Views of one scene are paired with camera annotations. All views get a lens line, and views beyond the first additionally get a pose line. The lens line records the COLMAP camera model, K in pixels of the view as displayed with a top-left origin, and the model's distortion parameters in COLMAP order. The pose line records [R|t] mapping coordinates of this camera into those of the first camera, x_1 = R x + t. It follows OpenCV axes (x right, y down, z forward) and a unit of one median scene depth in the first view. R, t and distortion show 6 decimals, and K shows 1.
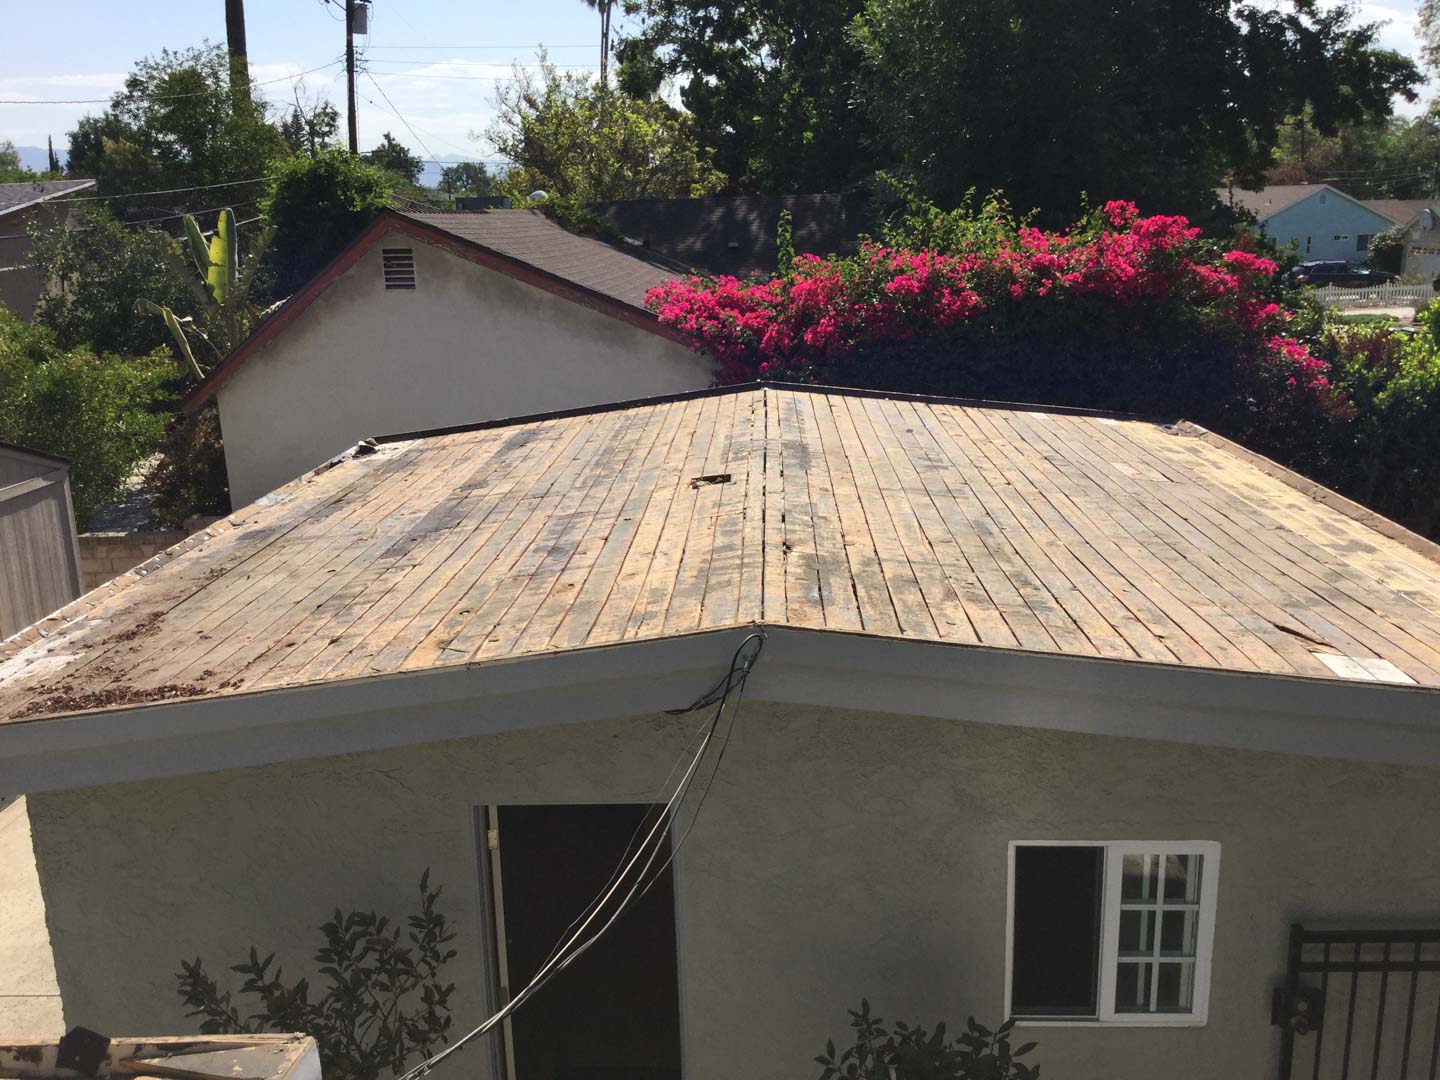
lens RADIAL K [[1313.6, 0, 716.4], [0, 1313.6, 552.6], [0, 0, 1]] dist [-0.000482, 0.000000]
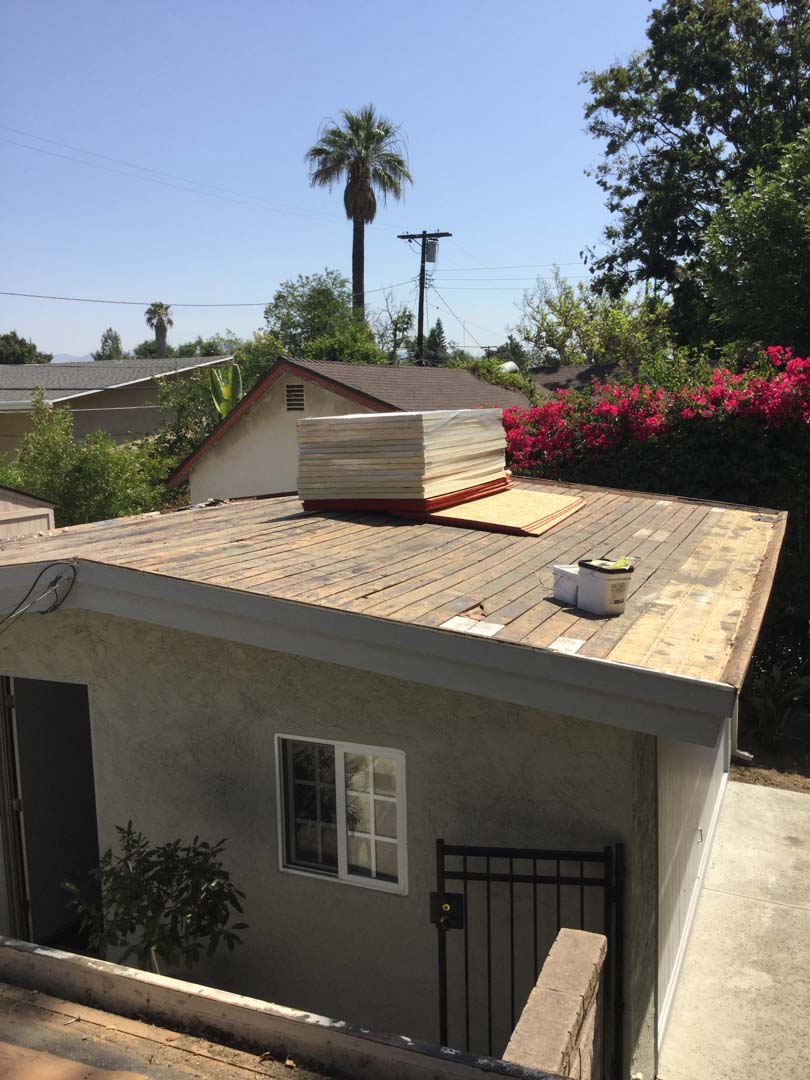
lens RADIAL K [[985.2, 0, 411.3], [0, 985.2, 532.4], [0, 0, 1]] dist [-0.000482, 0.000000]
pose [[0.943045, 0.053643, -0.328312, 0.261612], [-0.089977, 0.991259, -0.096487, 0.033517], [0.320267, 0.120532, 0.939628, 0.001093]]
